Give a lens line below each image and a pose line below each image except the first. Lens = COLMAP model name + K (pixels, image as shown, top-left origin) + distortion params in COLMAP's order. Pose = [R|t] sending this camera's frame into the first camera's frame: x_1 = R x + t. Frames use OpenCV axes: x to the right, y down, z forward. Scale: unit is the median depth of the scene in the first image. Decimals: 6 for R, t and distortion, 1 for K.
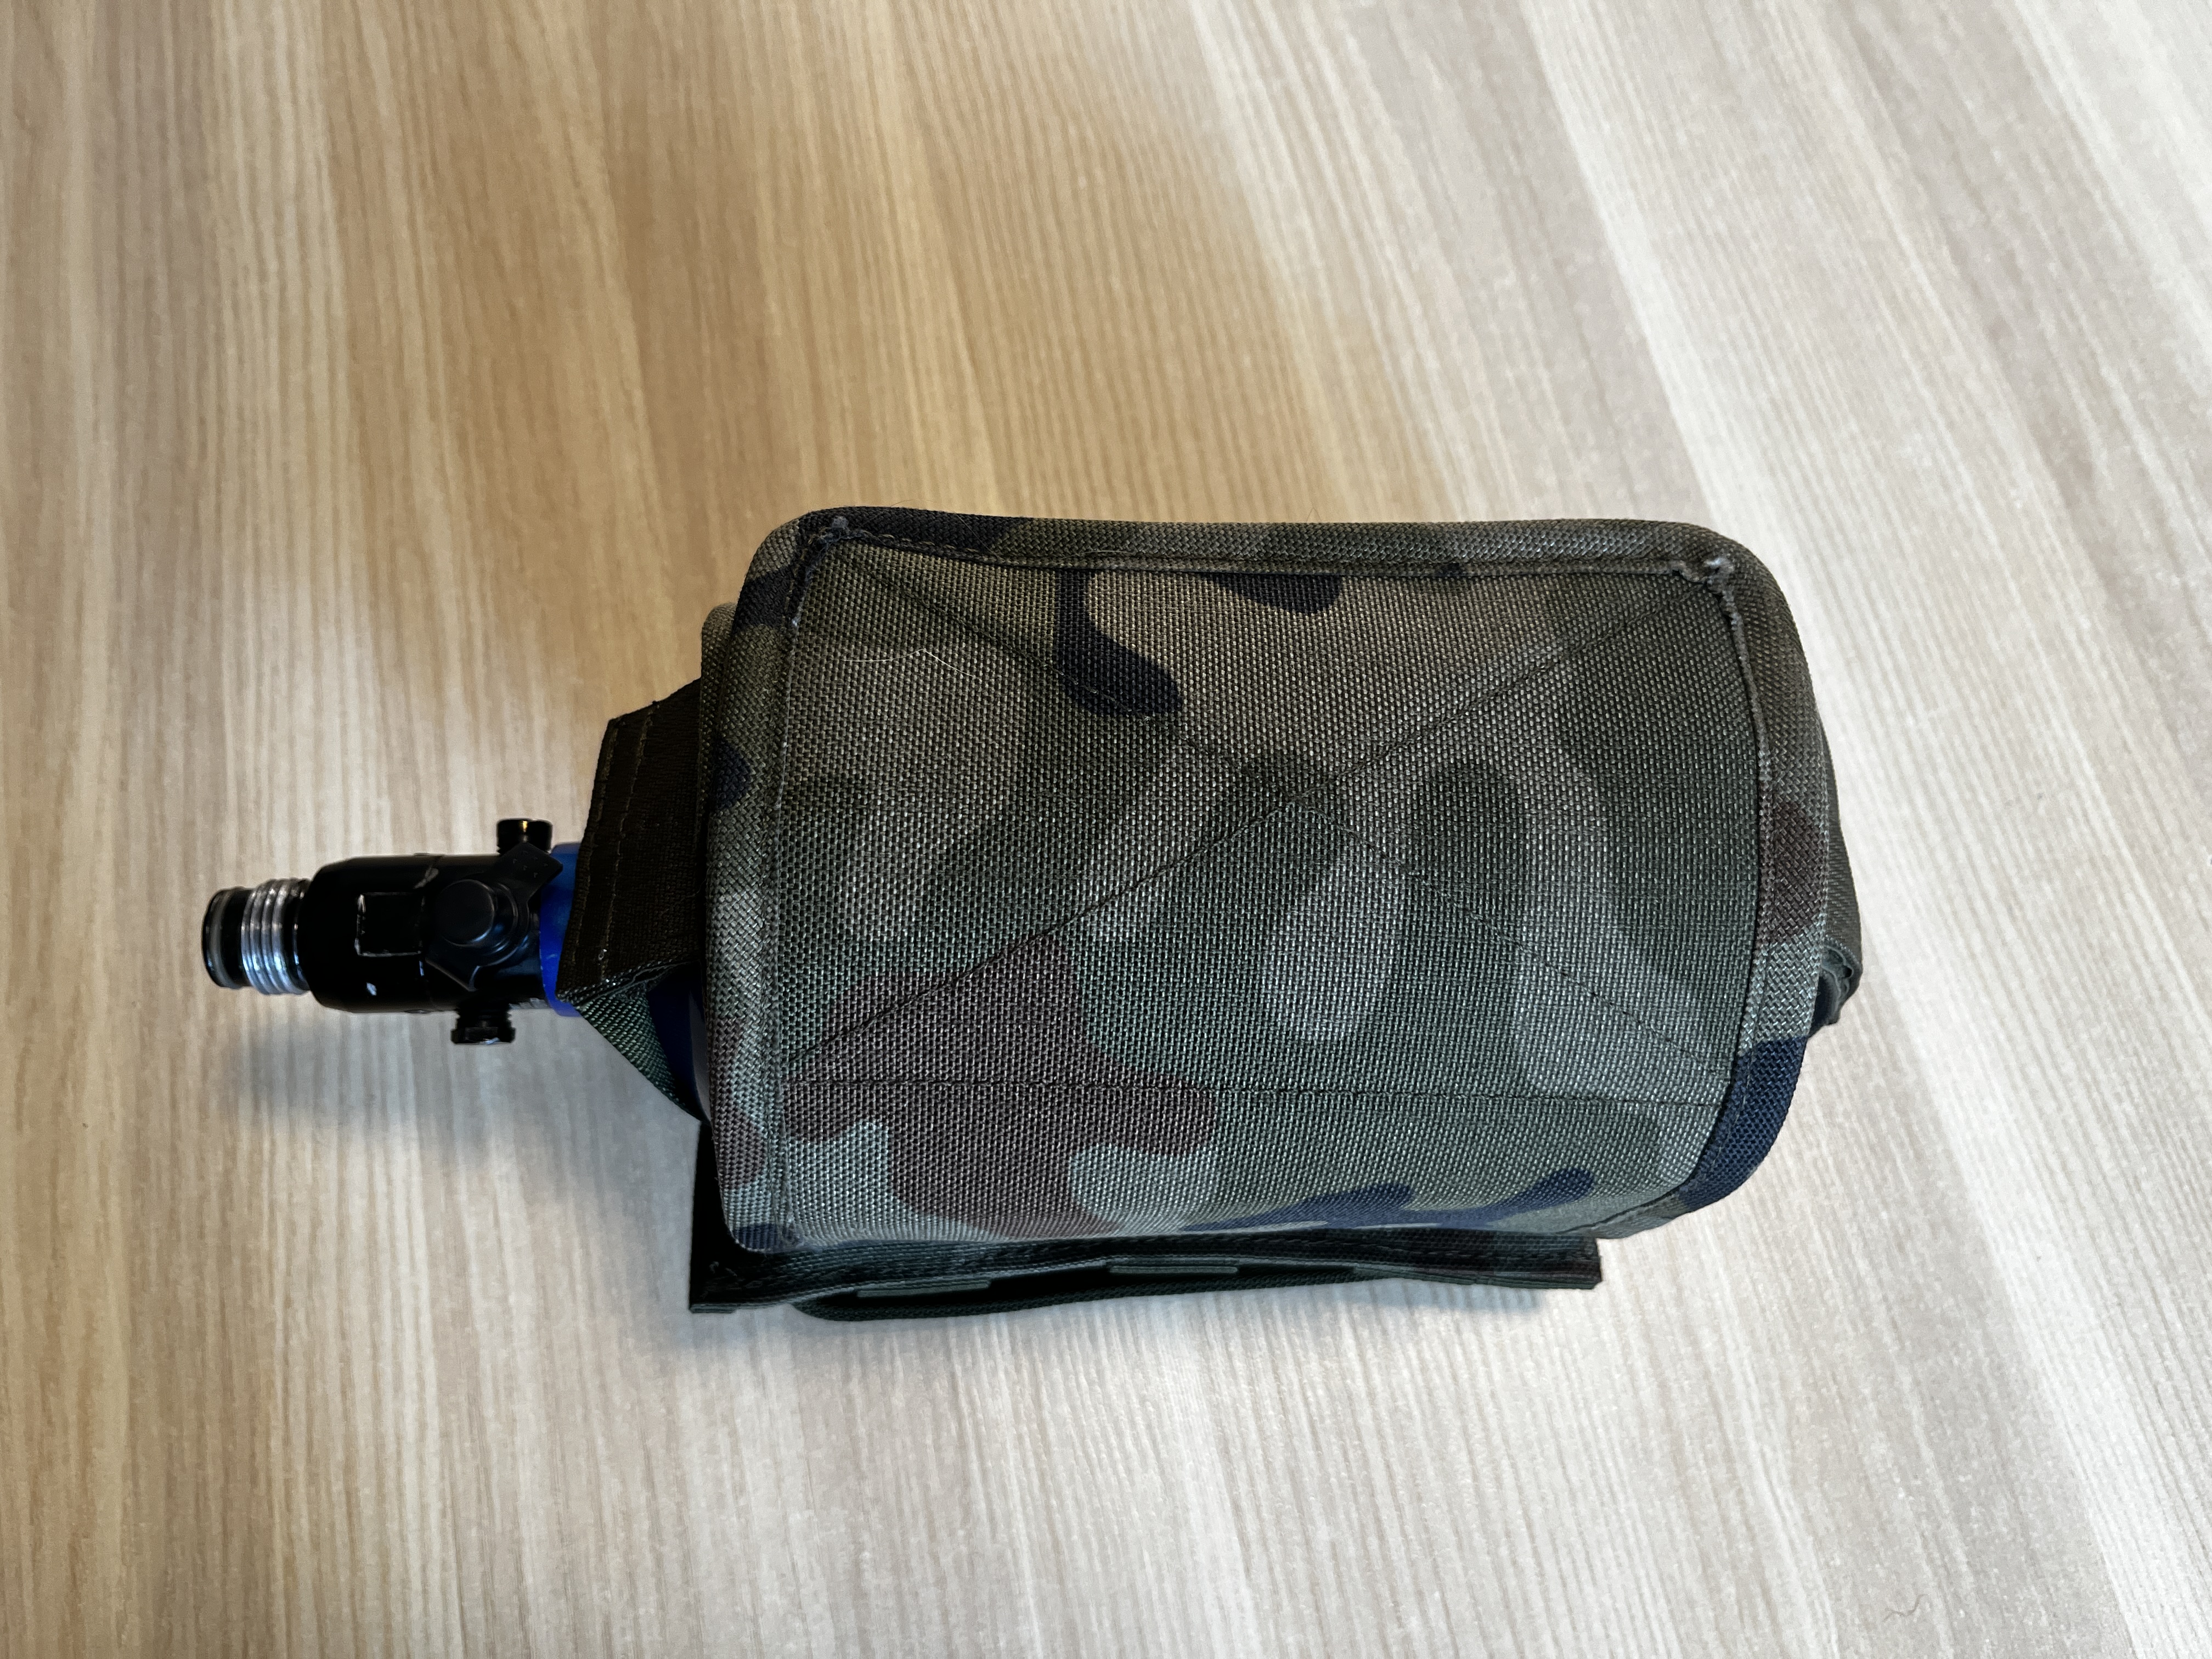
lens RADIAL K [[1708.7, 0, 1126.2], [0, 1708.7, 845.0], [0, 0, 1]] dist [0.061578, -0.102511]
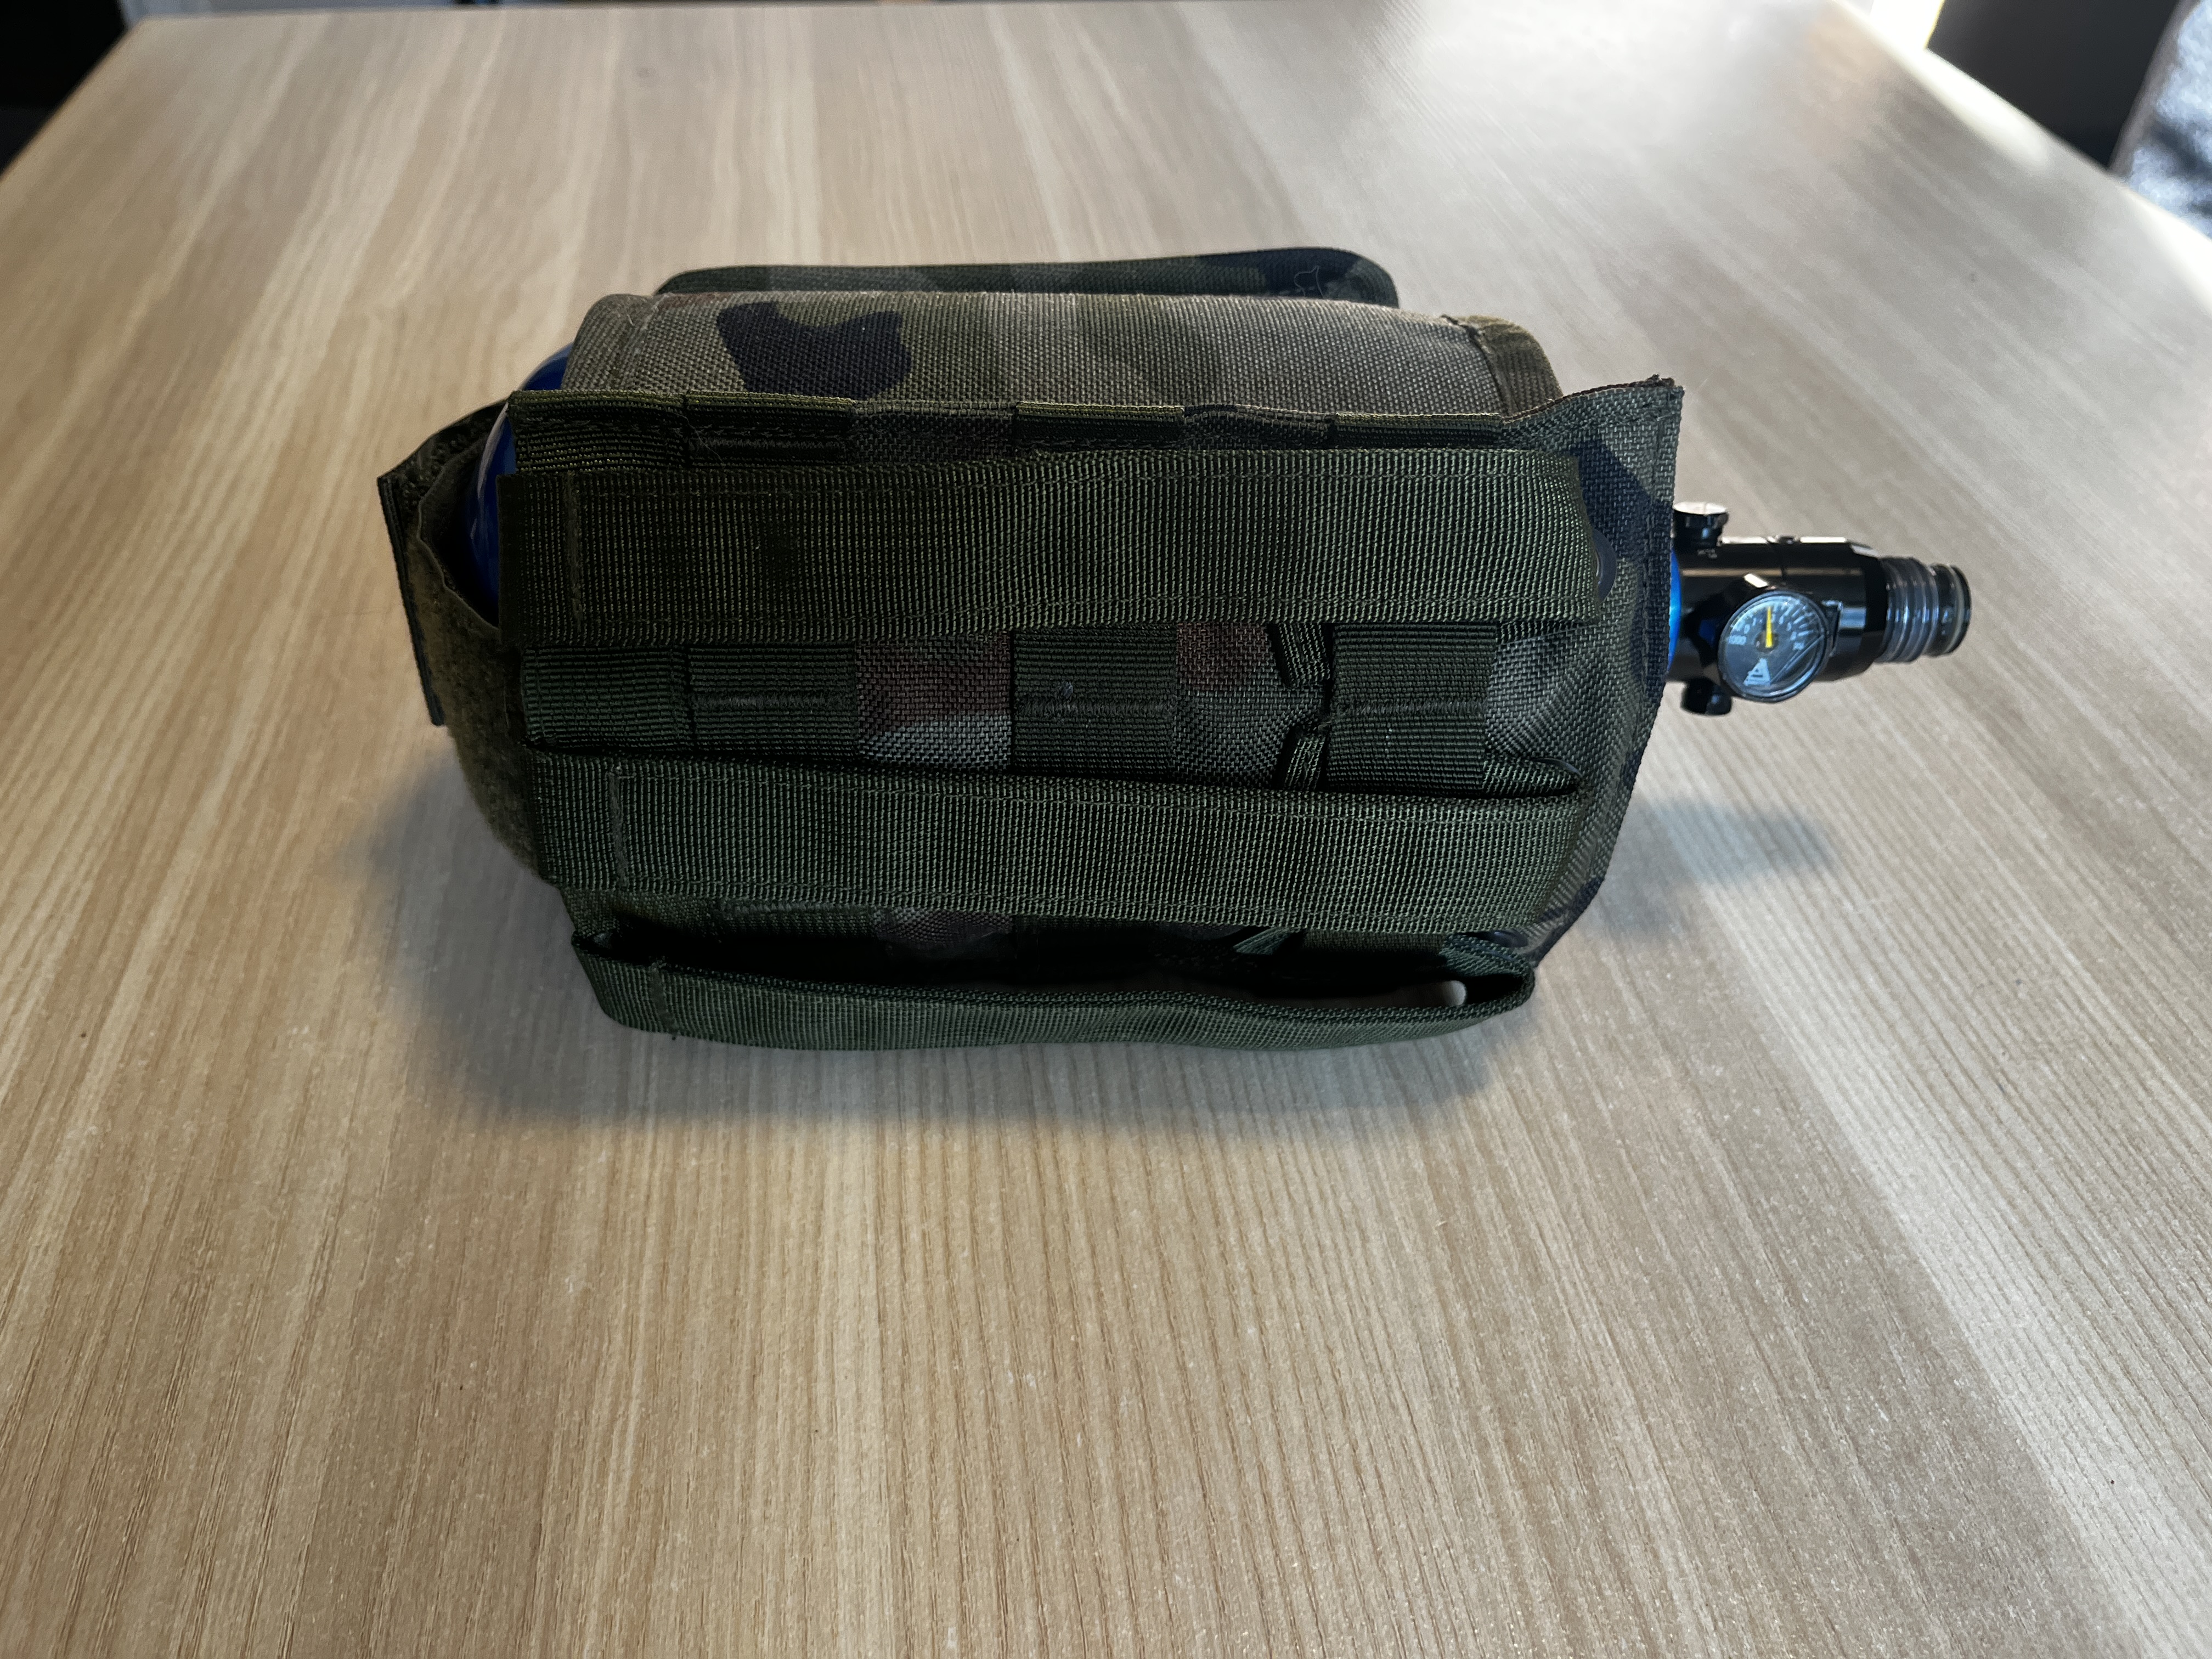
lens RADIAL K [[1708.7, 0, 1123.9], [0, 1708.7, 828.4], [0, 0, 1]] dist [0.061578, -0.102511]
pose [[0.997579, 0.031551, -0.061966, 0.148812], [-0.058126, 0.867473, -0.494077, 0.342118], [0.038165, 0.496483, 0.867207, 0.225685]]
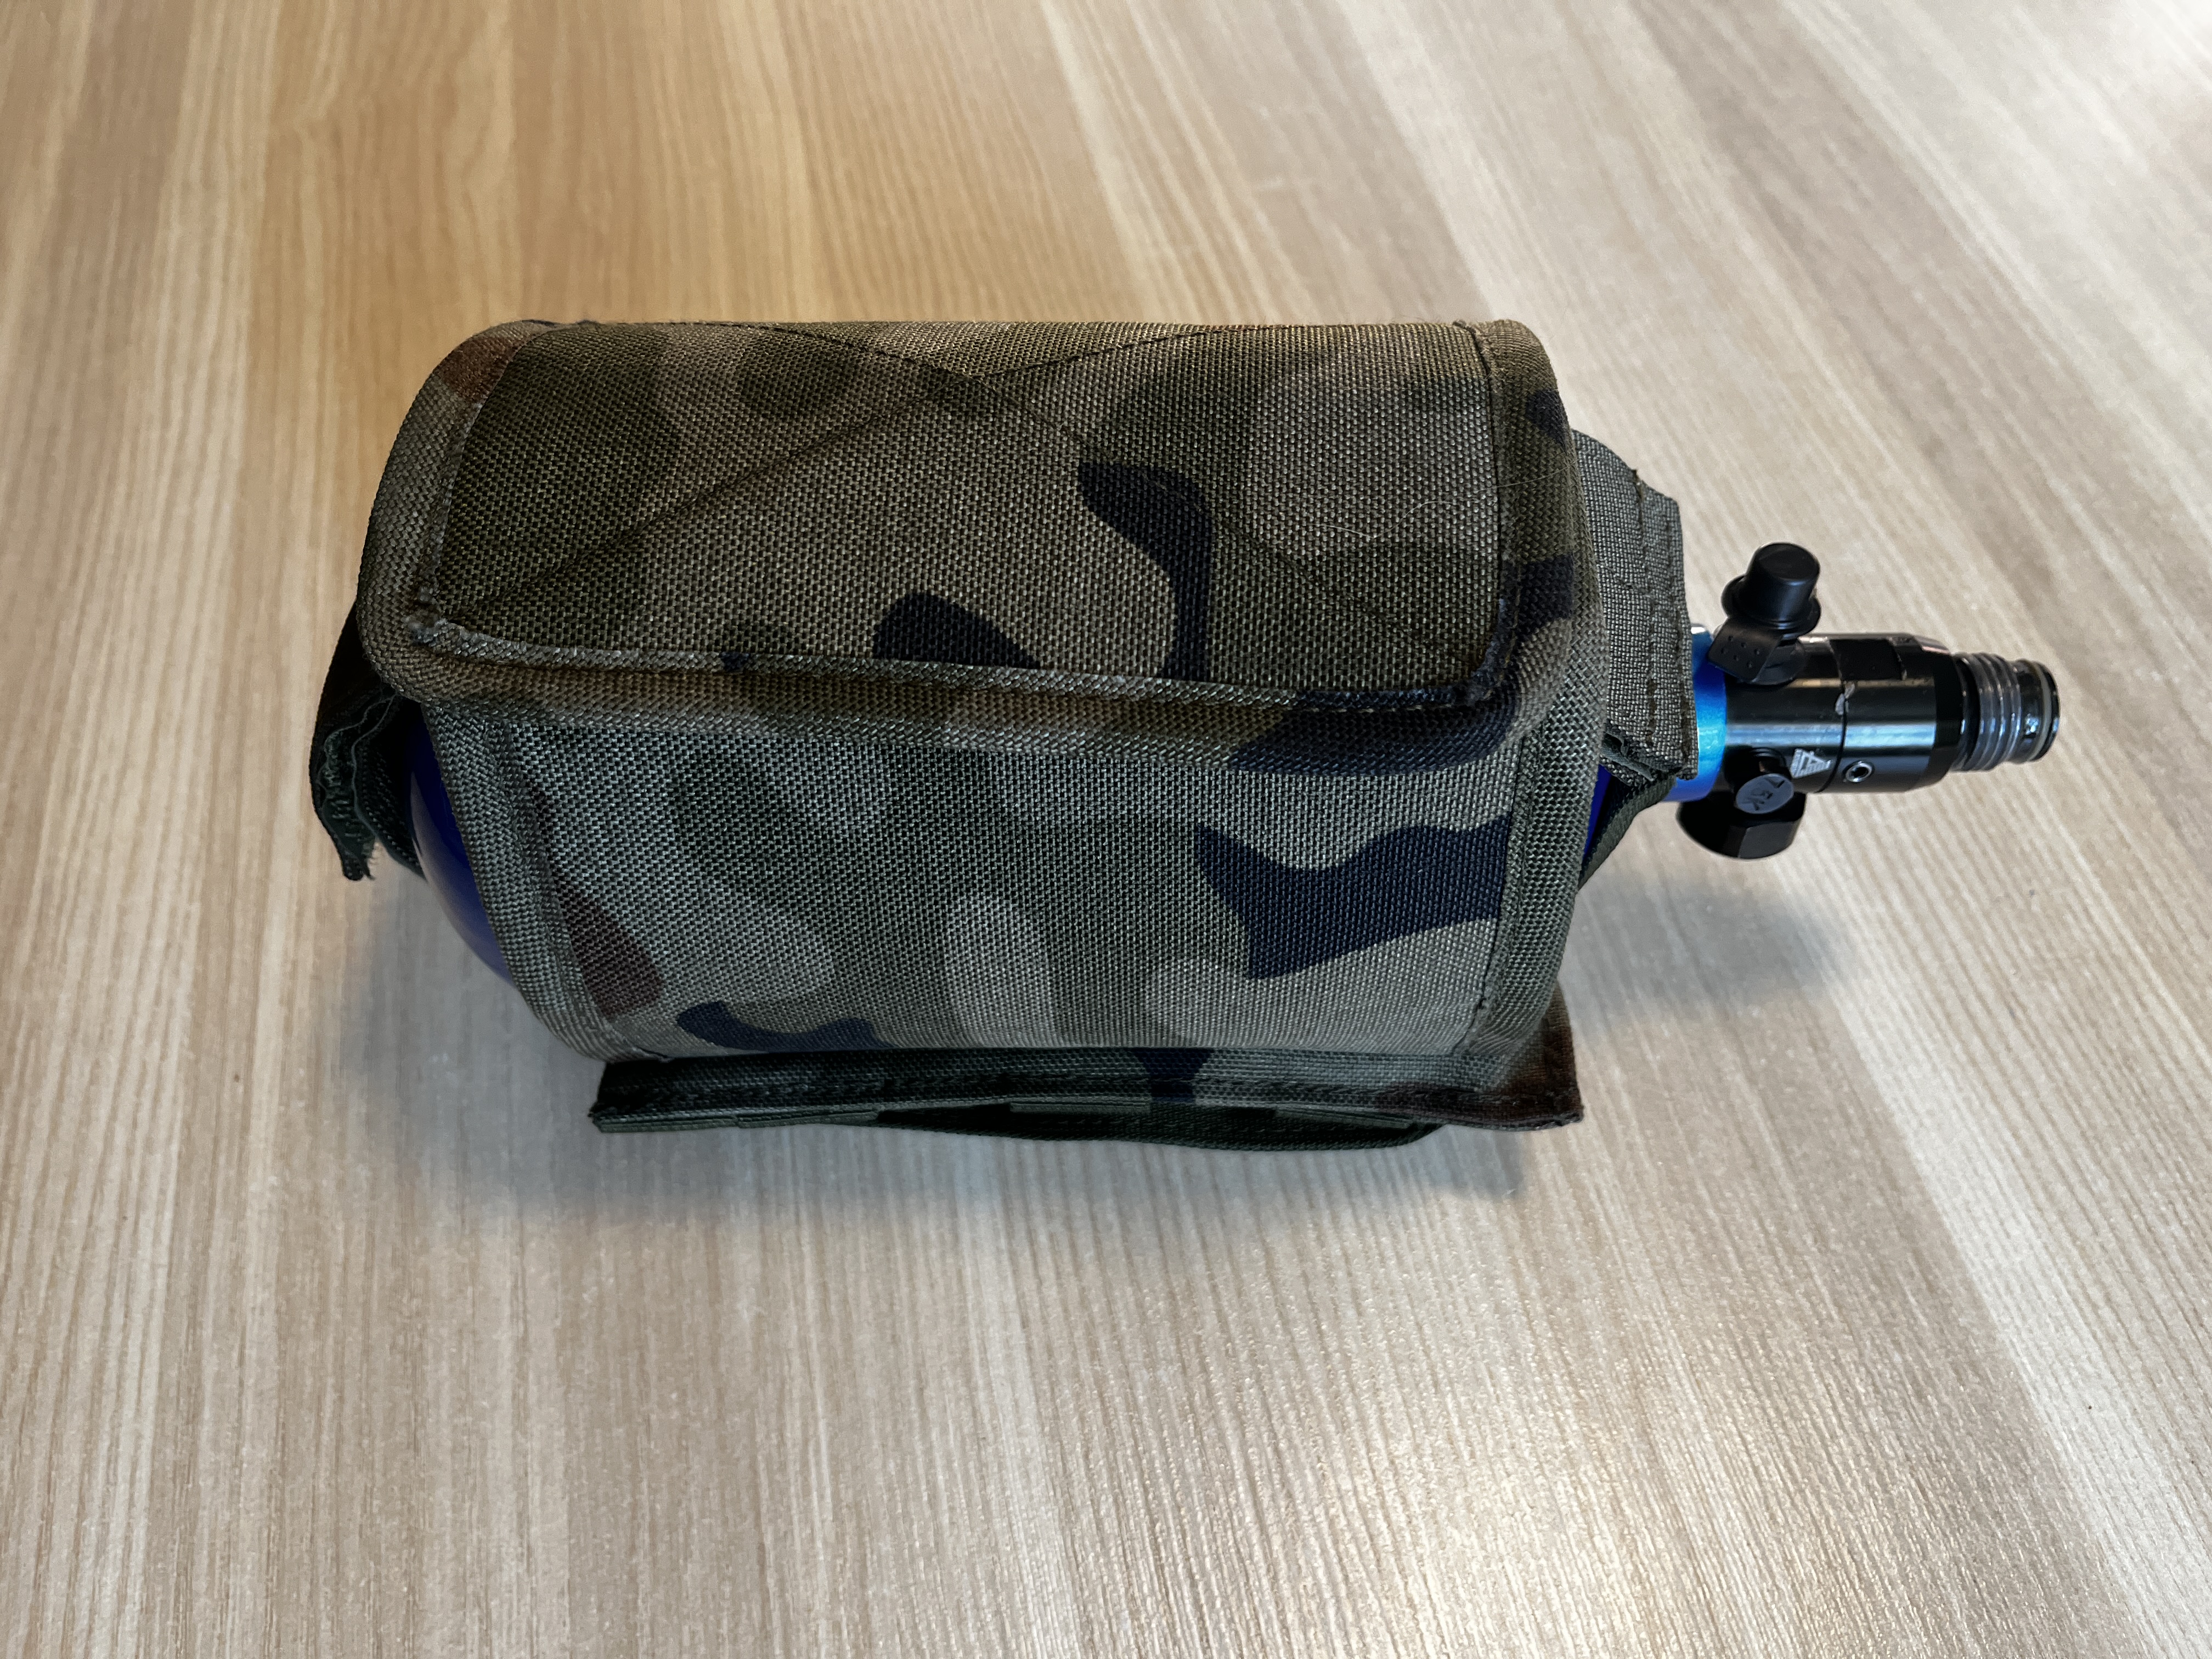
lens RADIAL K [[1708.7, 0, 1120.5], [0, 1708.7, 832.0], [0, 0, 1]] dist [0.061578, -0.102511]
pose [[0.999387, -0.012874, -0.032555, 0.088378], [0.004765, 0.971301, -0.237804, 0.150462], [0.034682, 0.237503, 0.970767, 0.110878]]
